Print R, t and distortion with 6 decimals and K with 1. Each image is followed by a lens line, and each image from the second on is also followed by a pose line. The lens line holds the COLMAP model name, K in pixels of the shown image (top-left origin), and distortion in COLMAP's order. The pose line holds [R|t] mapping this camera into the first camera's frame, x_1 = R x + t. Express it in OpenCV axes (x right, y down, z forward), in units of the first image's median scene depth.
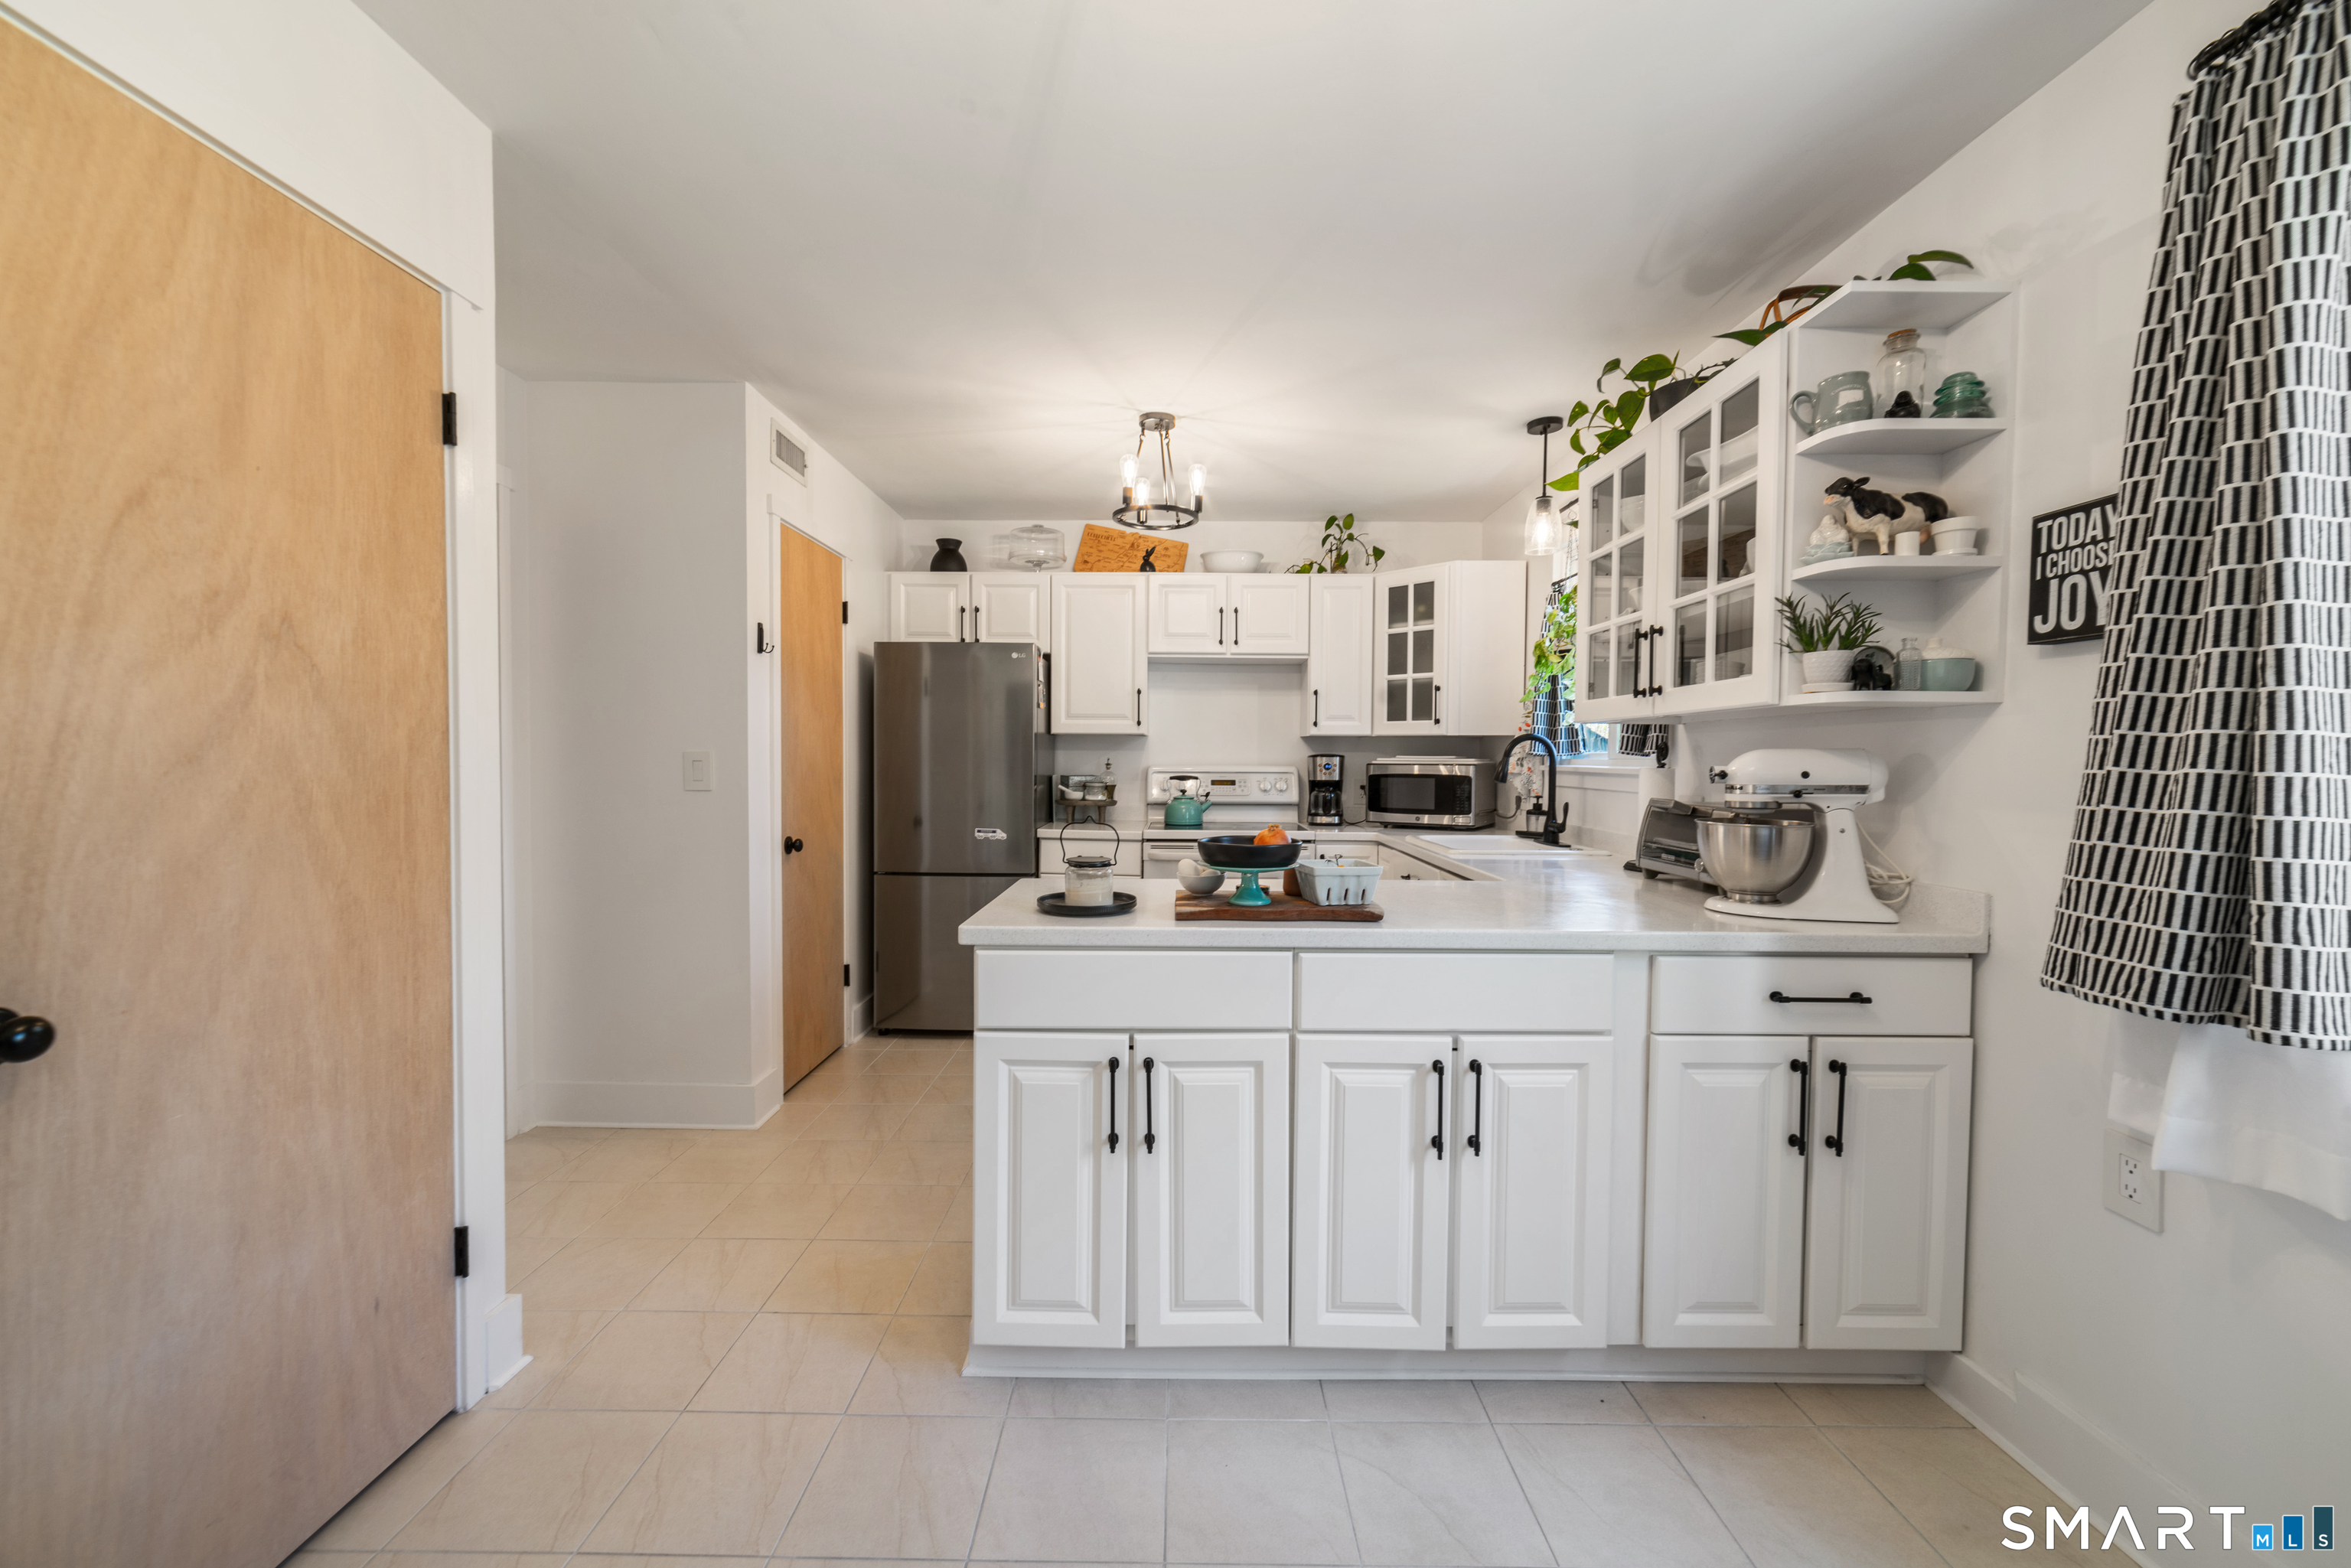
lens RADIAL K [[908.5, 0, 1179.3], [0, 908.5, 787.7], [0, 0, 1]] dist [-0.001274, 0.001174]
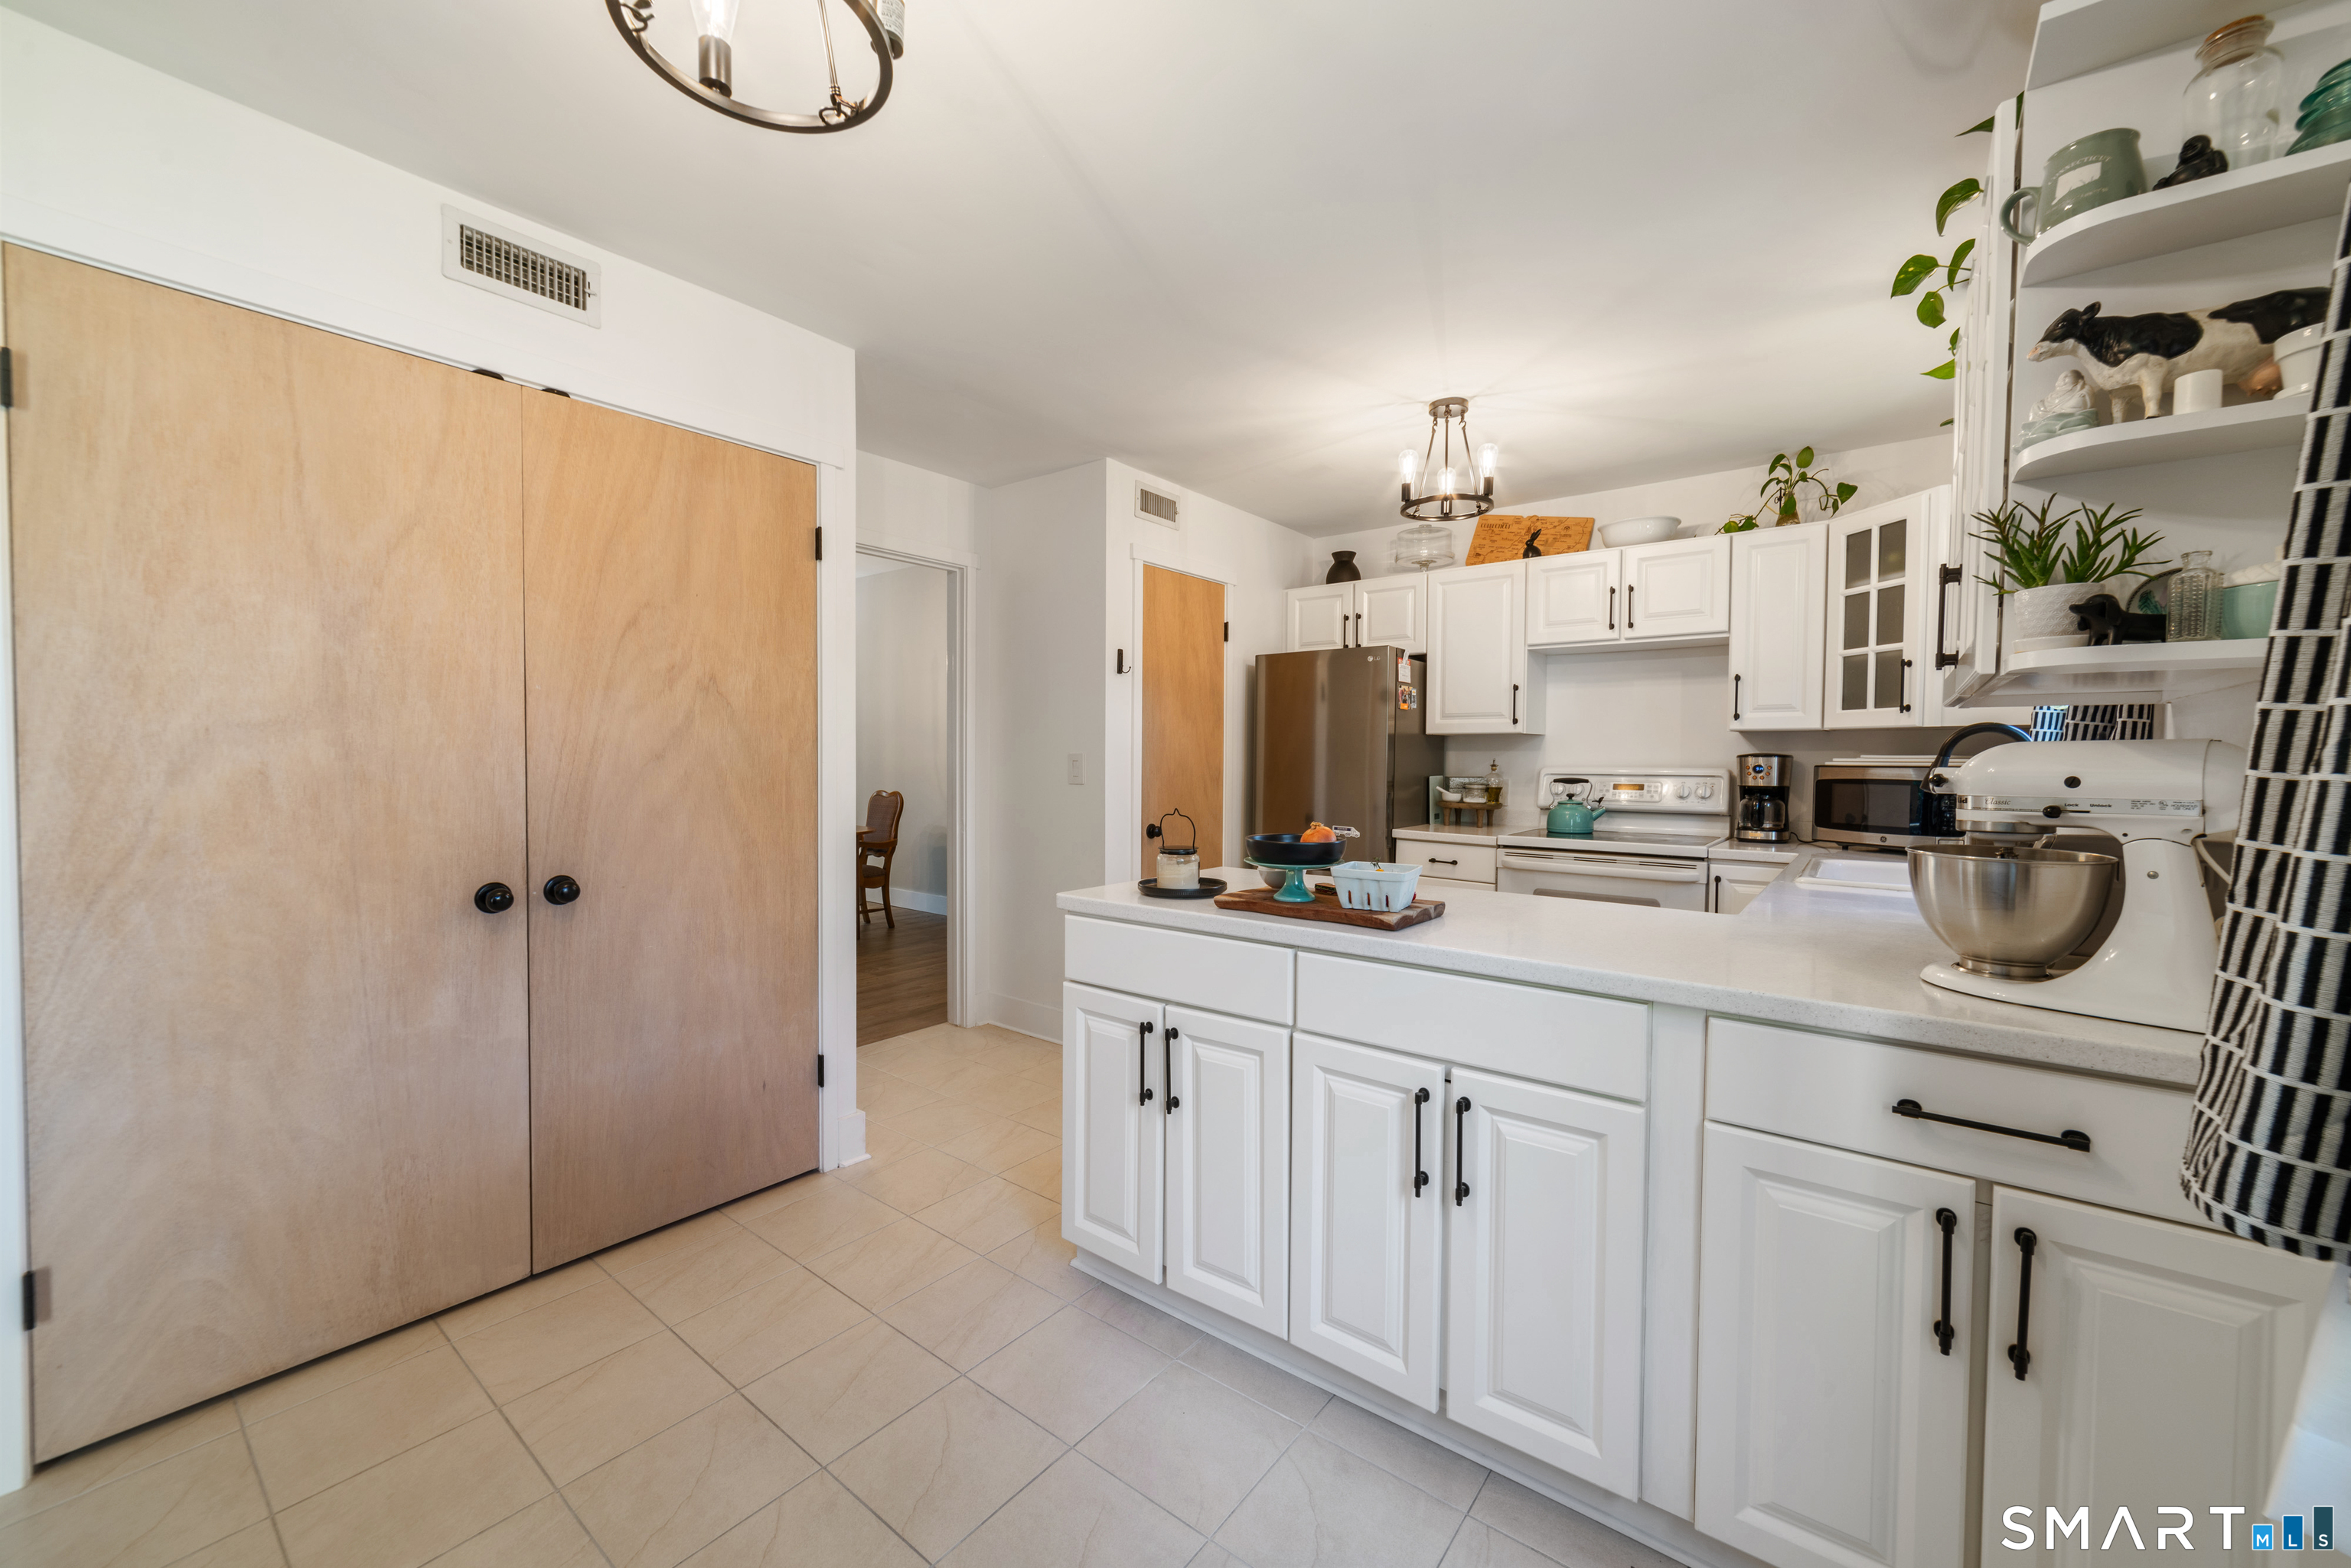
lens RADIAL K [[908.5, 0, 1176.1], [0, 908.5, 788.4], [0, 0, 1]] dist [-0.001274, 0.001174]
pose [[0.789264, 0.020276, -0.613719, 0.336612], [-0.021087, 0.999760, 0.005911, -0.000198], [0.613692, 0.008276, 0.789502, 0.066894]]
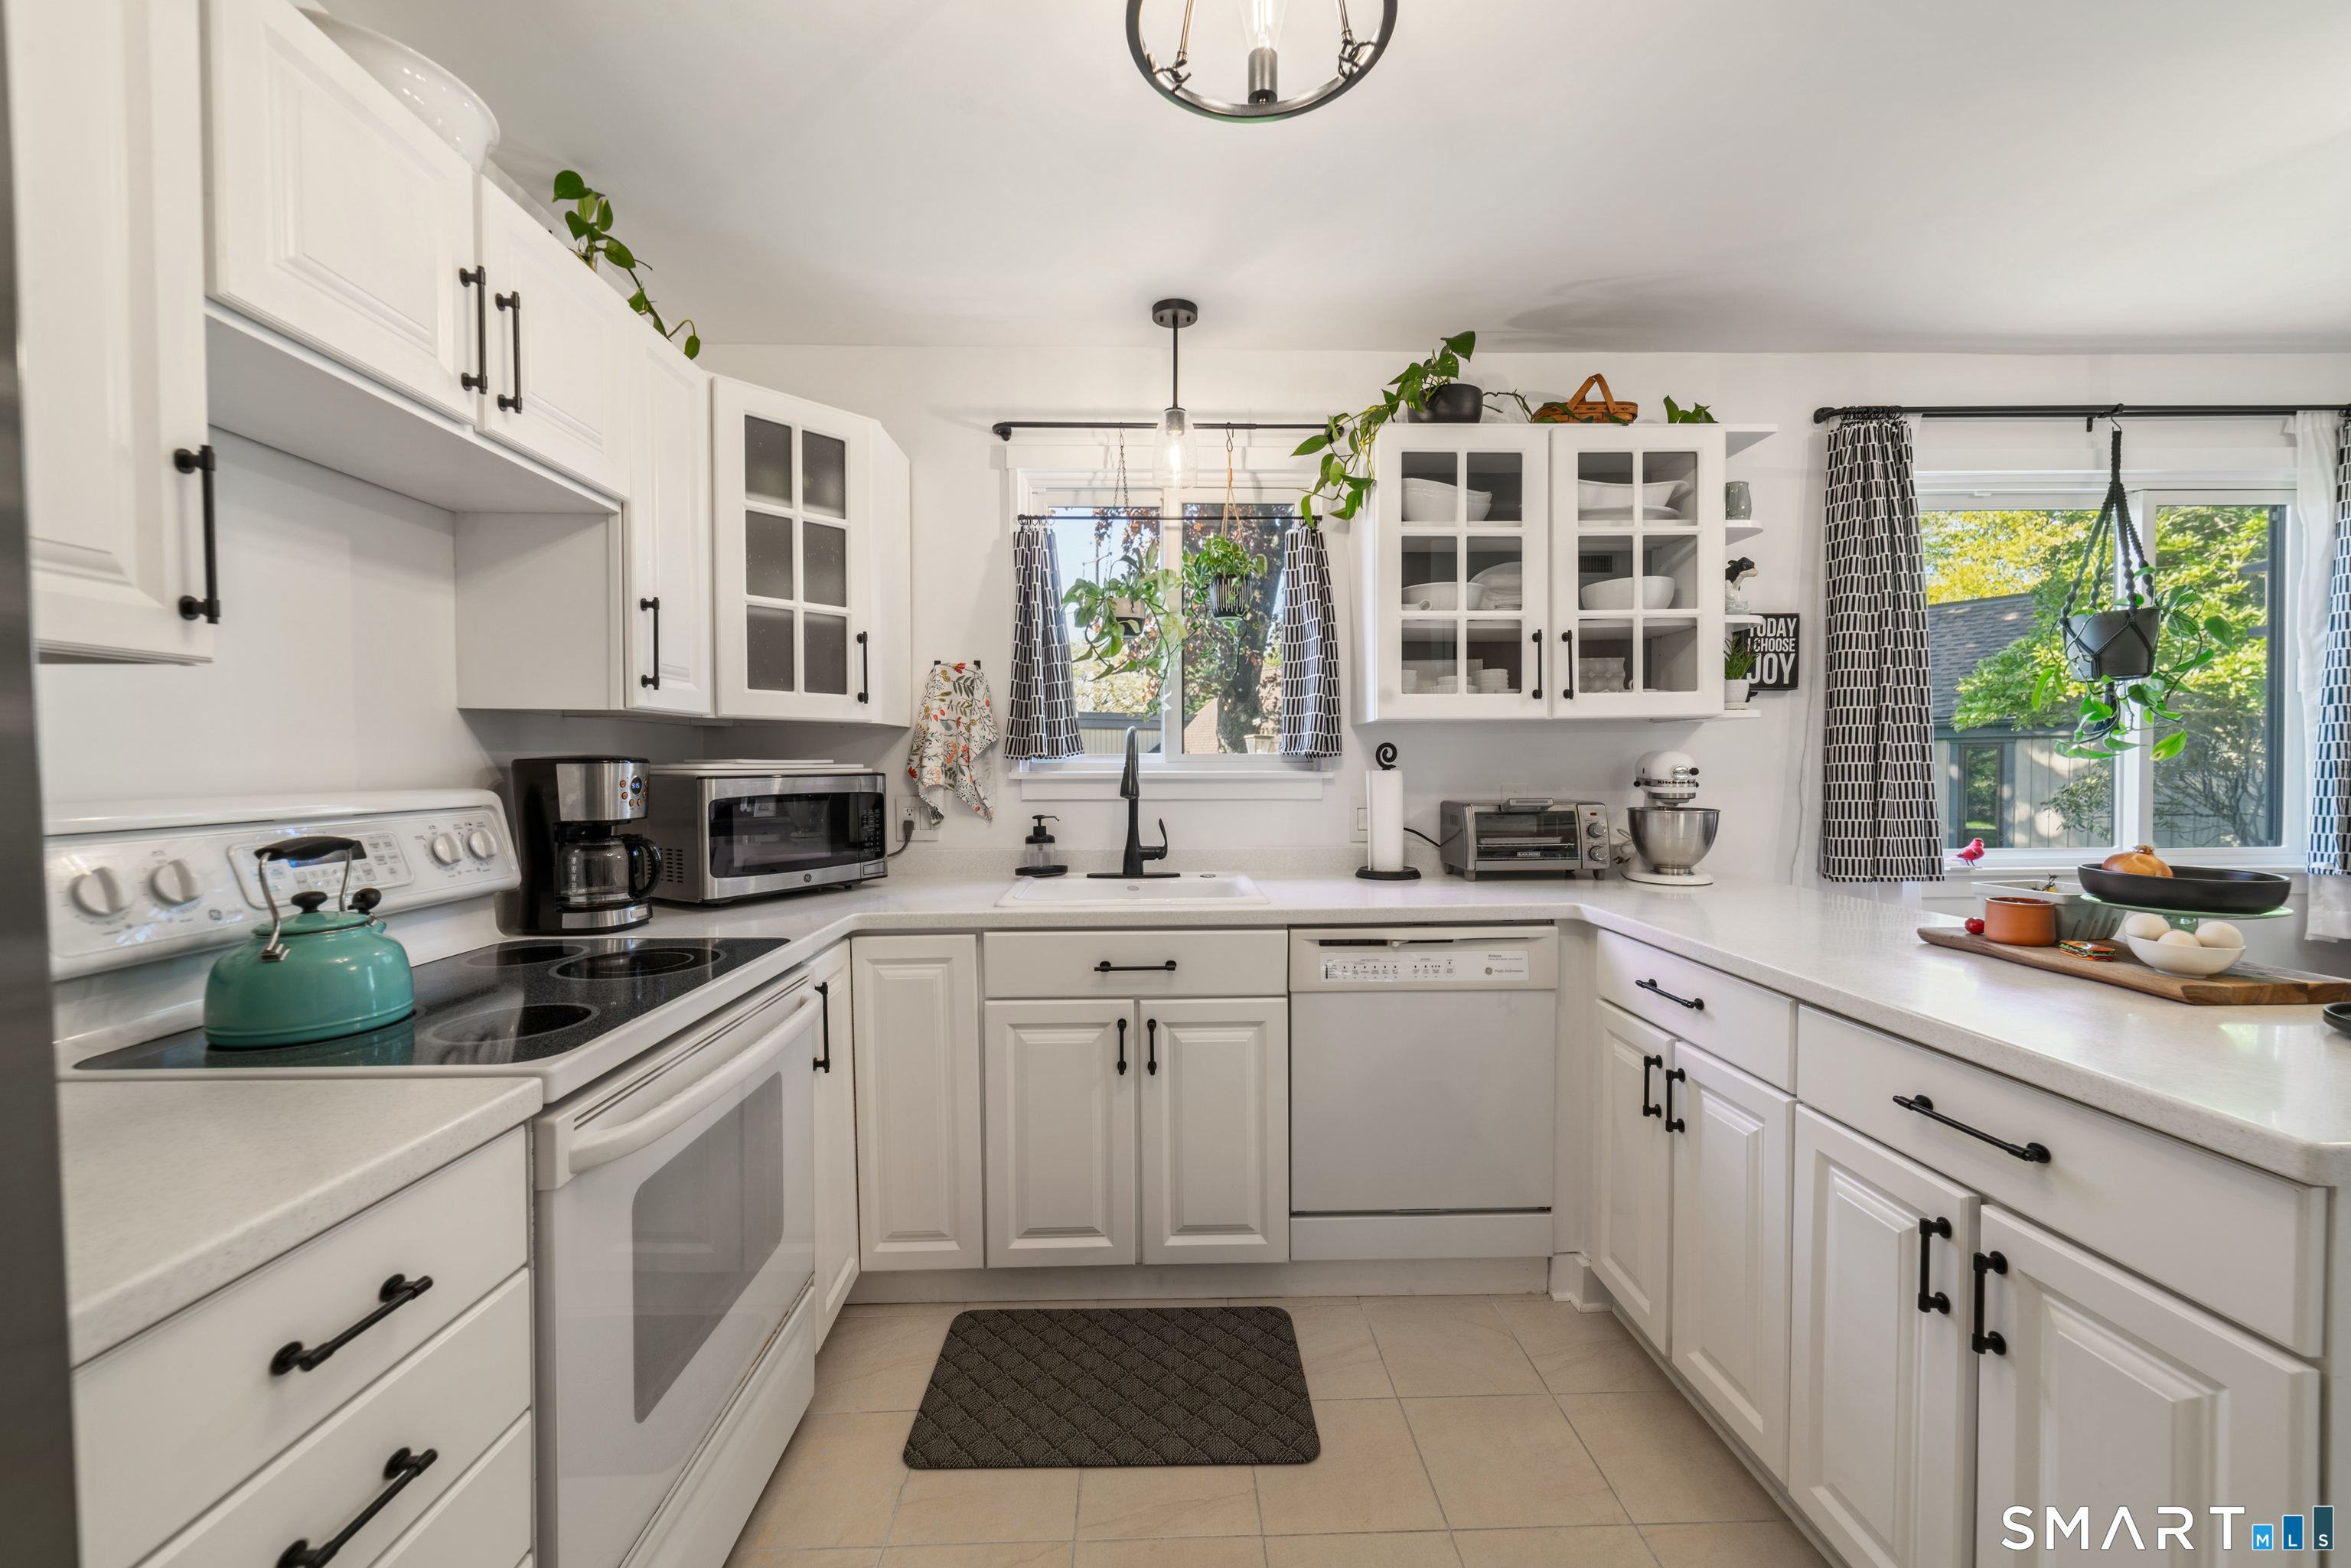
lens RADIAL K [[908.5, 0, 1167.7], [0, 908.5, 781.5], [0, 0, 1]] dist [-0.001274, 0.001174]
pose [[-0.021452, -0.025808, 0.999437, -0.347749], [0.038021, 0.998923, 0.026611, -0.036440], [-0.999047, 0.038570, -0.020448, 1.030613]]
